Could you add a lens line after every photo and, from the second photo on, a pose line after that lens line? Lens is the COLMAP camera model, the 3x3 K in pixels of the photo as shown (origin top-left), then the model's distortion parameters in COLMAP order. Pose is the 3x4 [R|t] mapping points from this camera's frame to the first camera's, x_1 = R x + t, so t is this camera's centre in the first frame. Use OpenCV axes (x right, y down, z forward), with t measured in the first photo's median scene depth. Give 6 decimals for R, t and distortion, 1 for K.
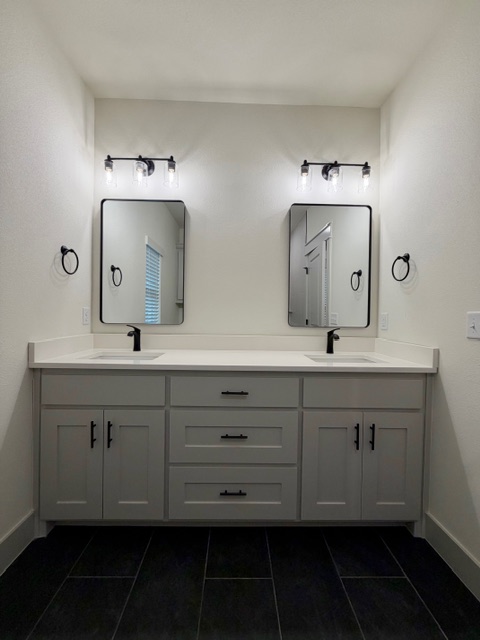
lens RADIAL K [[255.4, 0, 239.5], [0, 255.4, 316.9], [0, 0, 1]] dist [0.000312, -0.000357]
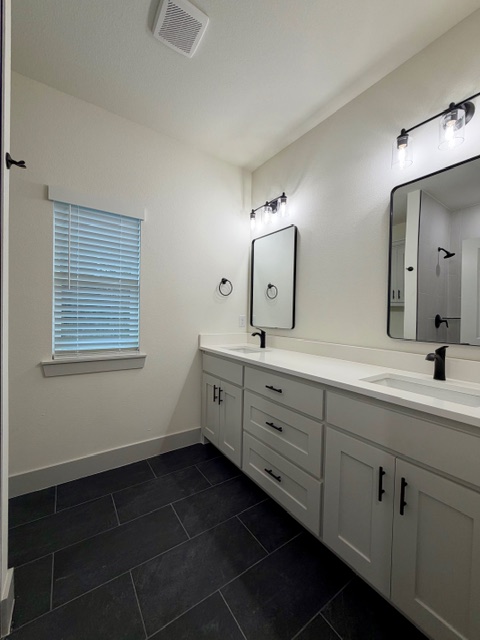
lens RADIAL K [[255.4, 0, 240.3], [0, 255.4, 318.1], [0, 0, 1]] dist [0.000312, -0.000357]
pose [[0.557542, 0.006586, -0.830122, 0.683088], [-0.020987, 0.999761, -0.006164, -0.013593], [0.829883, 0.020859, 0.557547, 0.163311]]
